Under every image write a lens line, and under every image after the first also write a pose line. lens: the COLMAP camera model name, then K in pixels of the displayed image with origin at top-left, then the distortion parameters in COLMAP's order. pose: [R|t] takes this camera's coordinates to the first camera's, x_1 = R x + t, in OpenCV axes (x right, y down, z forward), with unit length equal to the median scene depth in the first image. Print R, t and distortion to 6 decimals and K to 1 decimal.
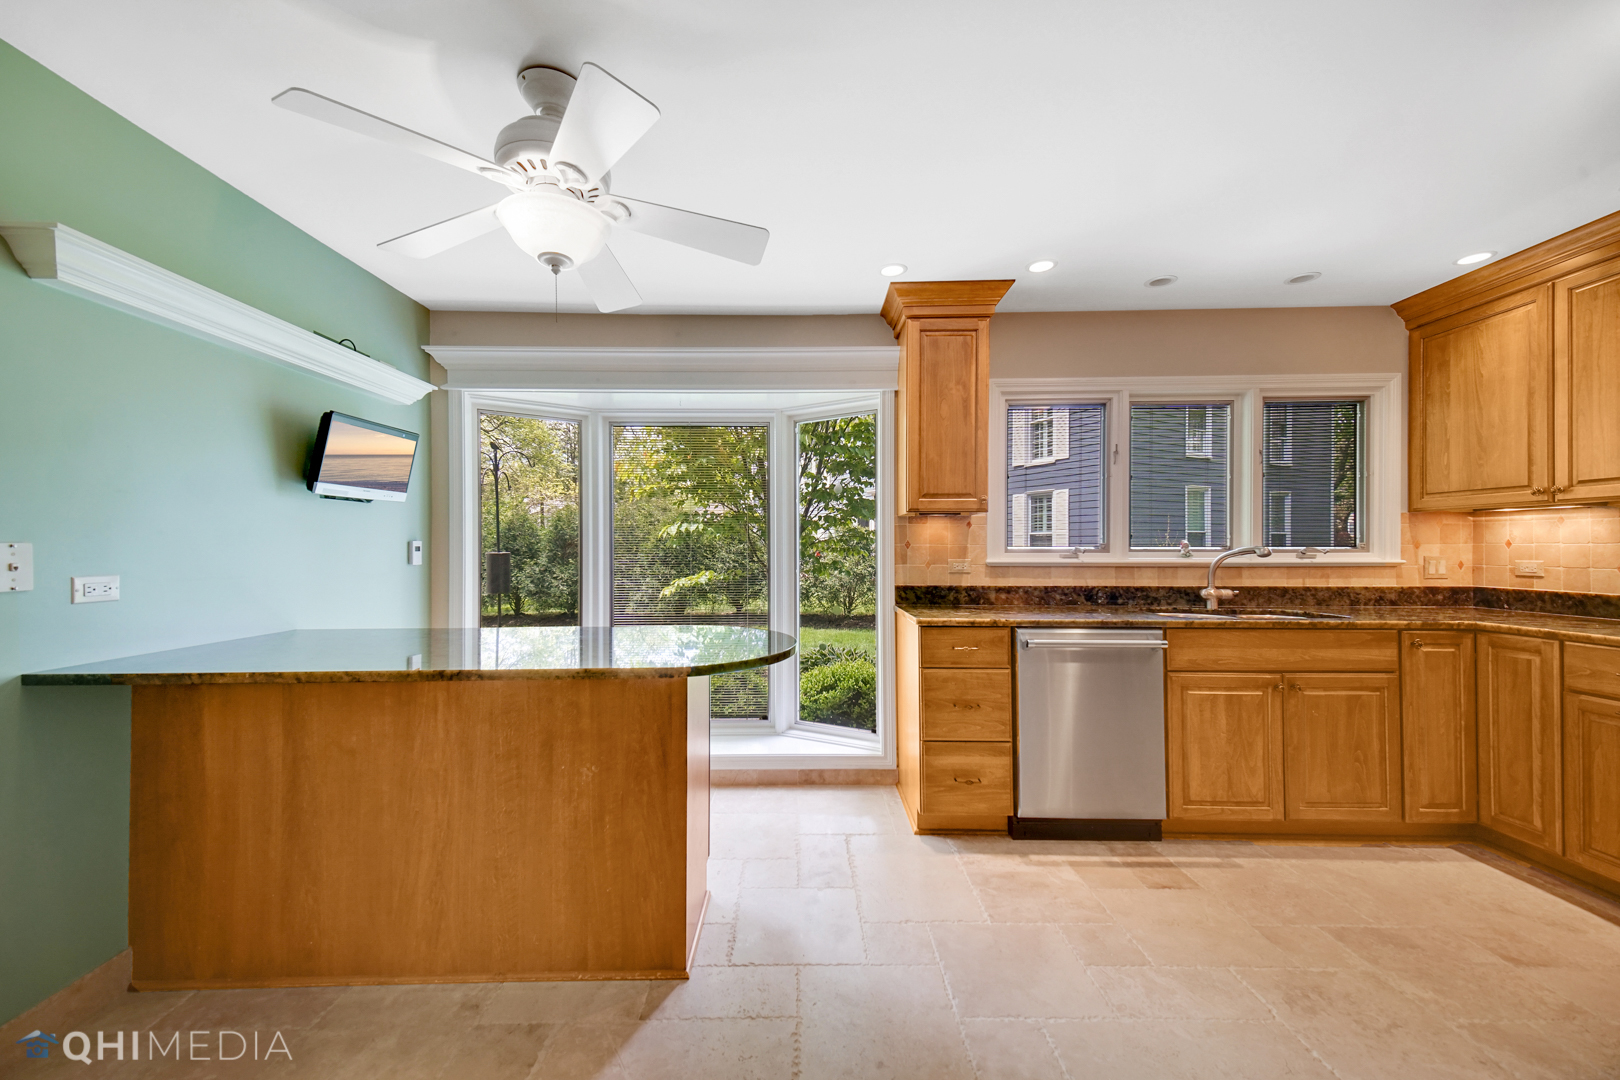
lens RADIAL K [[646.5, 0, 787.5], [0, 646.5, 549.7], [0, 0, 1]] dist [0.010857, 0.000513]
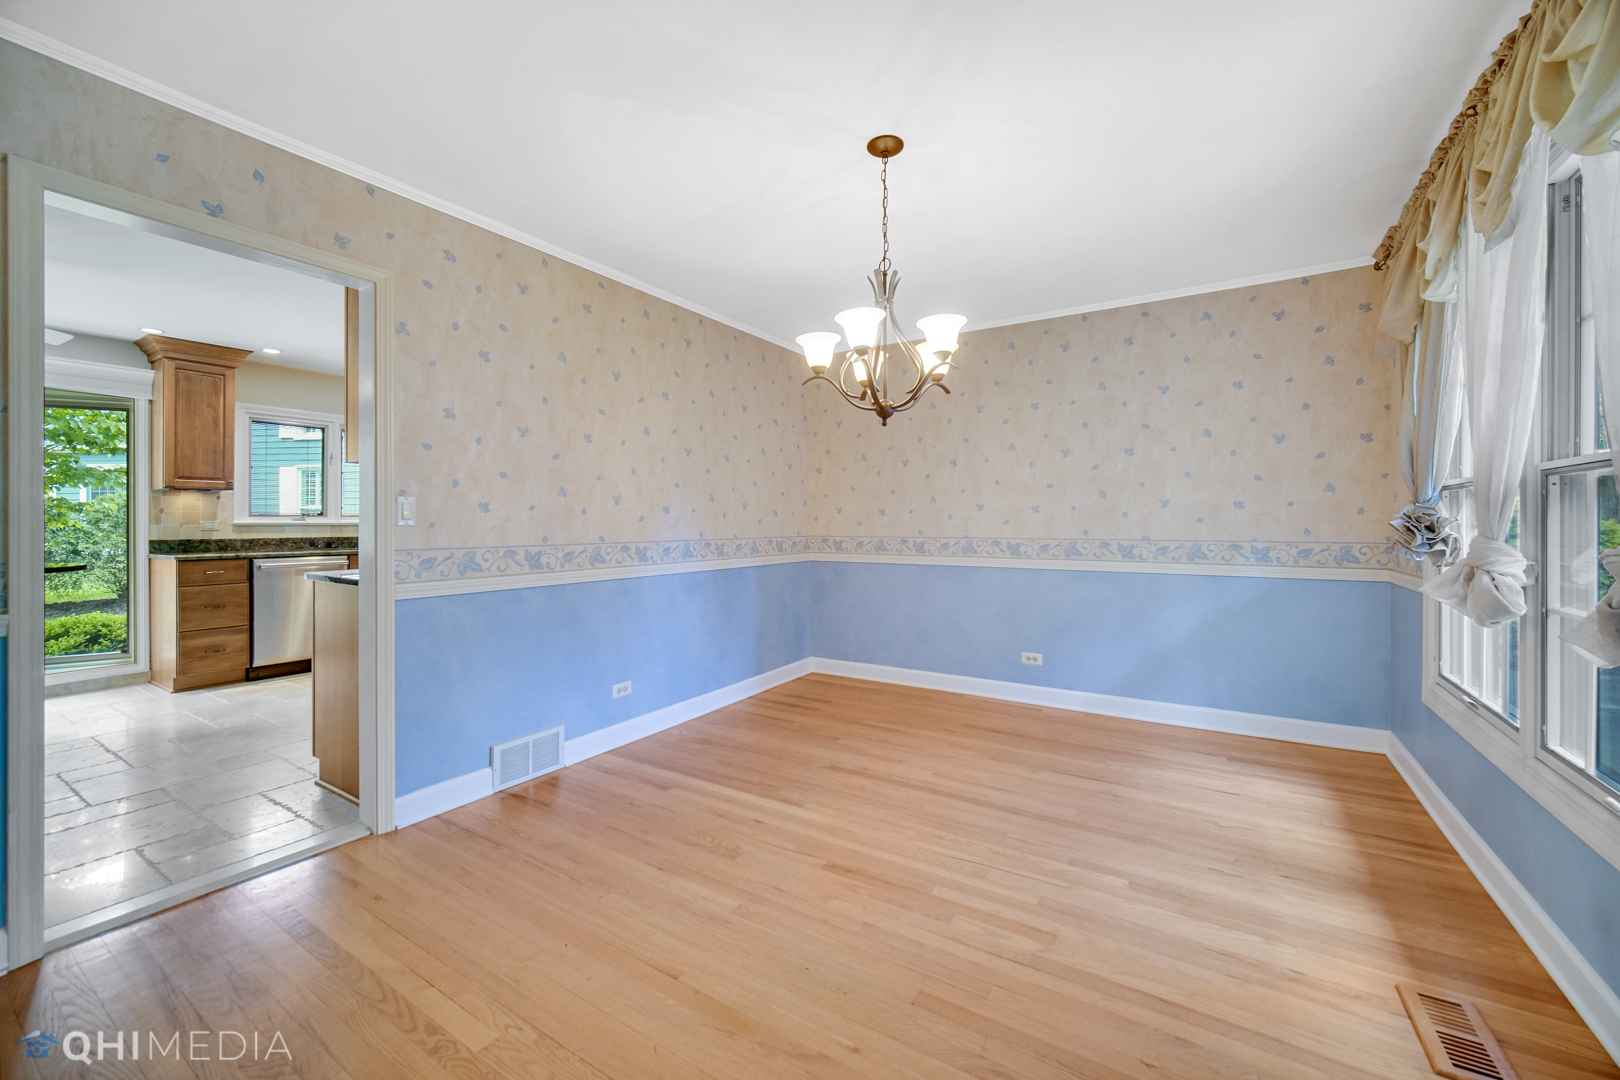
lens RADIAL K [[646.5, 0, 787.3], [0, 646.5, 522.4], [0, 0, 1]] dist [0.010857, 0.000513]
pose [[0.552148, 0.003659, 0.833738, -0.274243], [0.002102, 0.999981, -0.005781, 0.032840], [-0.833743, 0.004945, 0.552130, -1.018880]]
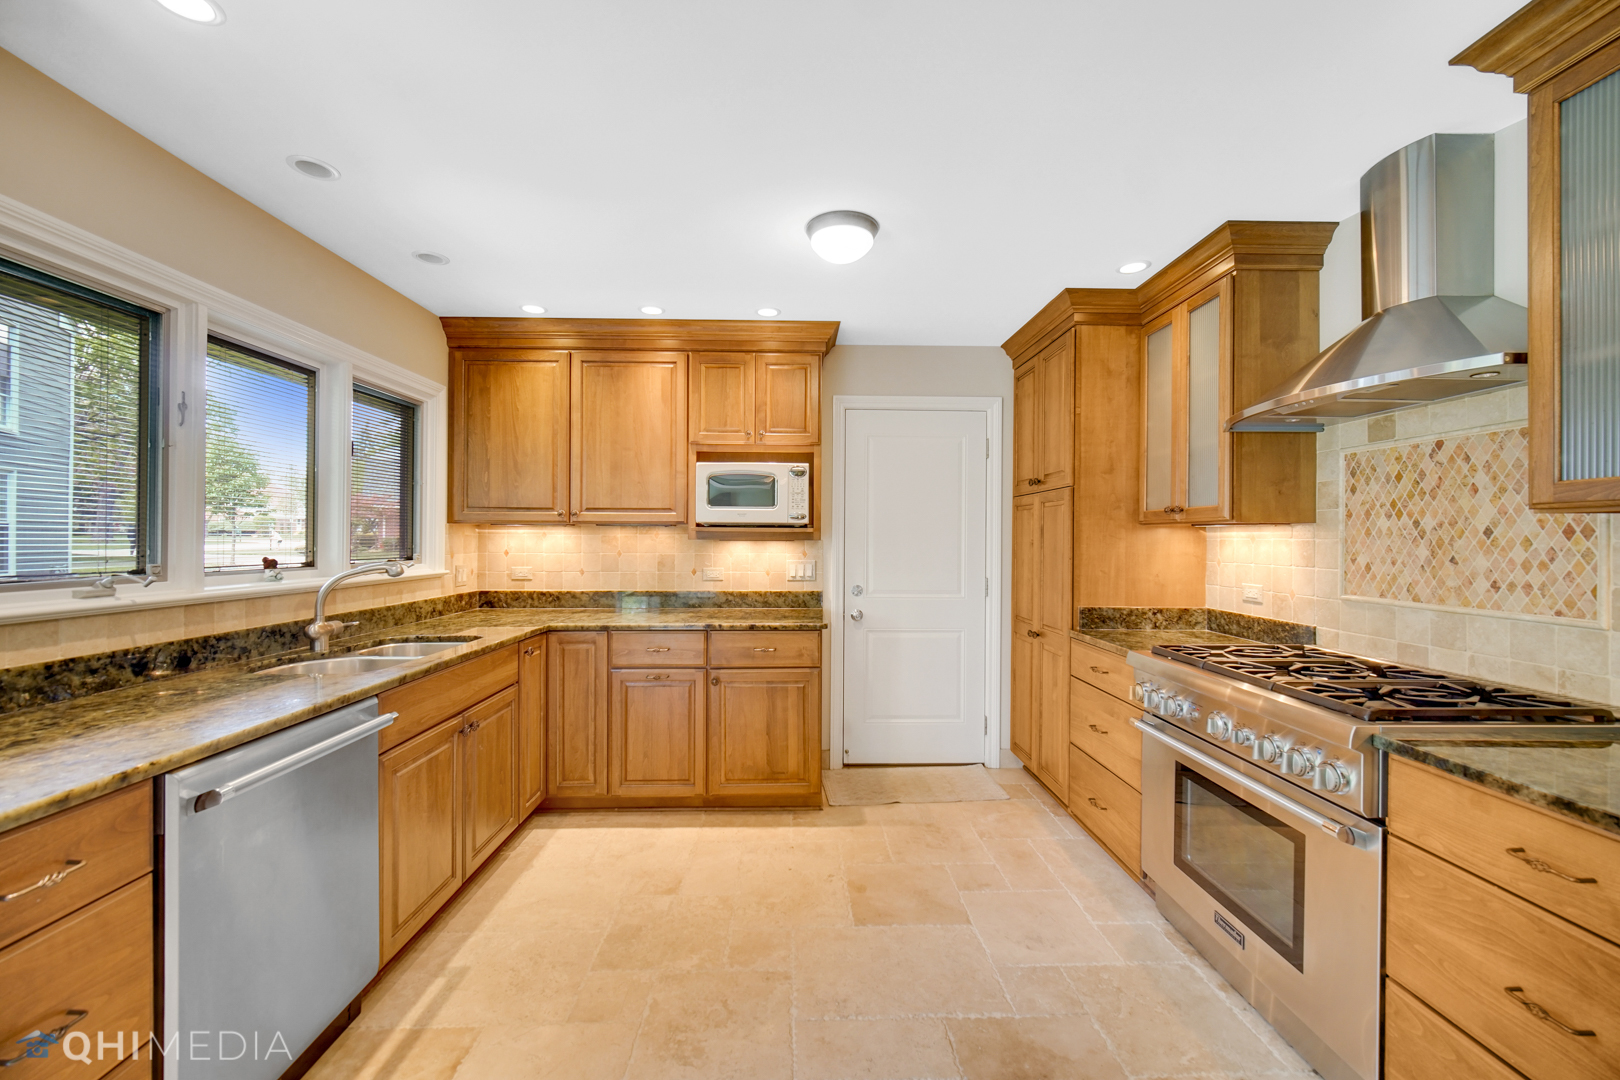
lens RADIAL K [[646.5, 0, 812.0], [0, 646.5, 539.2], [0, 0, 1]] dist [0.010857, 0.000513]
pose [[-0.038310, -0.000112, 0.999266, -0.103754], [-0.000680, 1.000000, 0.000086, -0.036040], [-0.999266, -0.000677, -0.038310, 0.509027]]
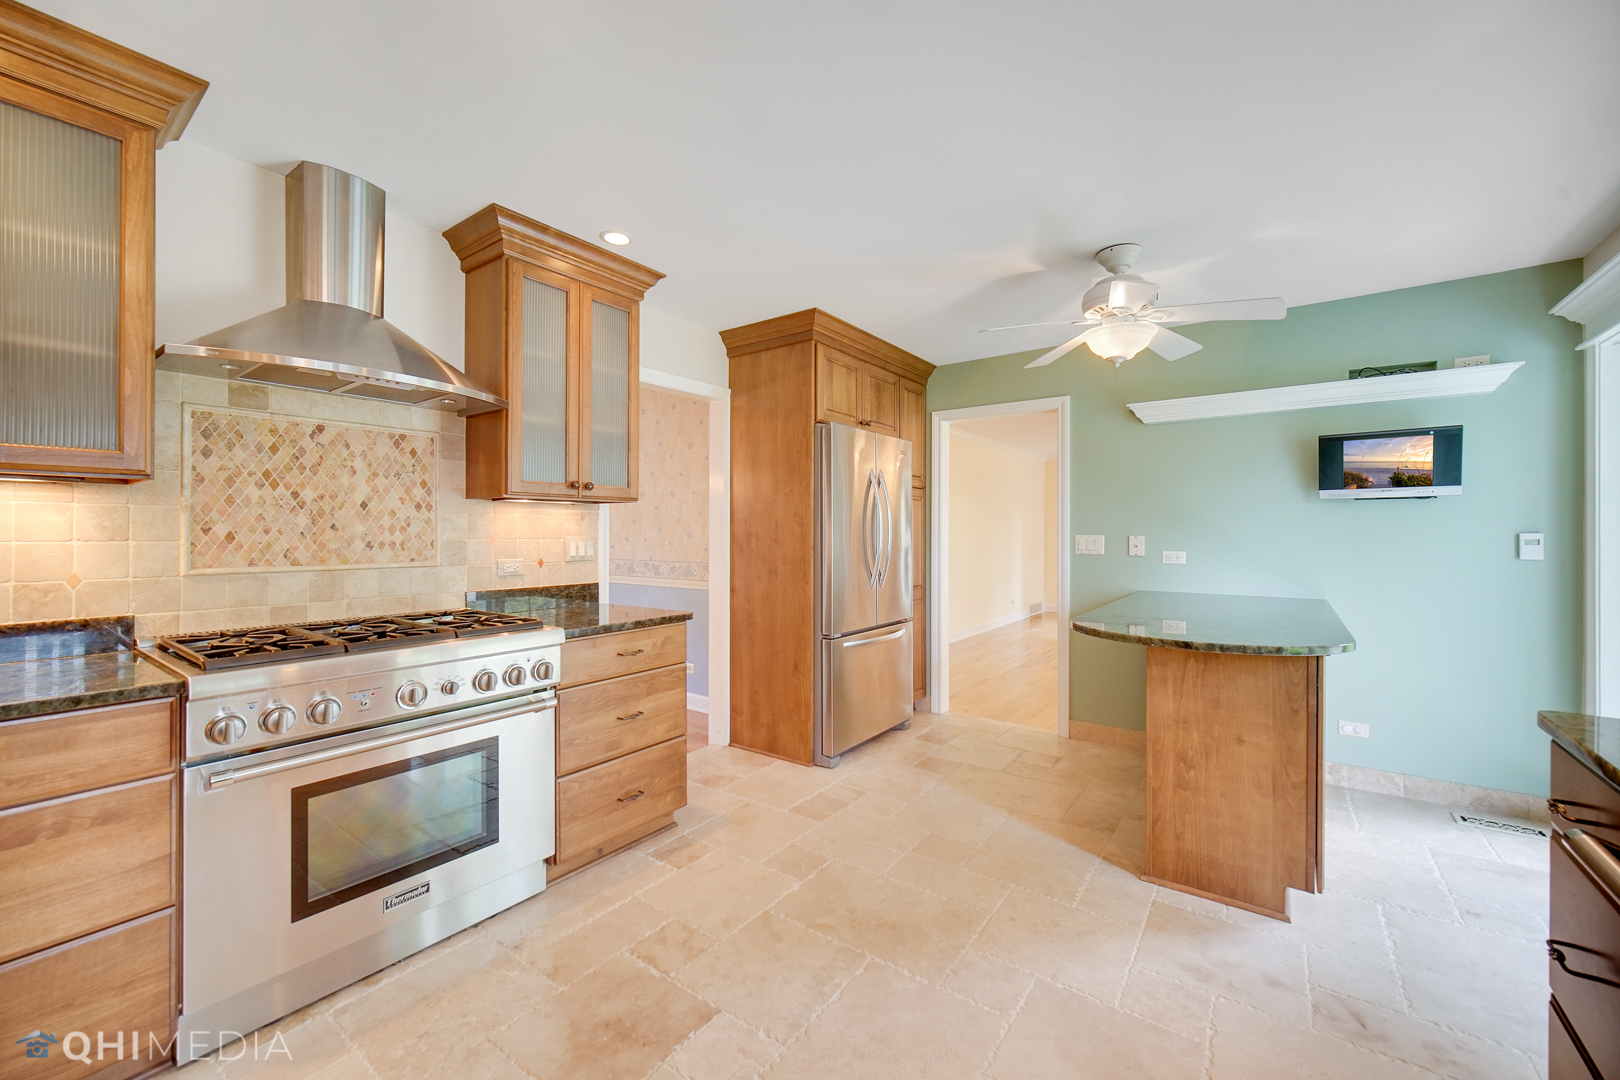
lens RADIAL K [[646.5, 0, 814.5], [0, 646.5, 531.7], [0, 0, 1]] dist [0.010857, 0.000513]
pose [[-0.584405, 0.001166, -0.811462, 0.790618], [-0.004080, 0.999982, 0.004376, -0.016286], [0.811452, 0.005868, -0.584389, 0.767840]]
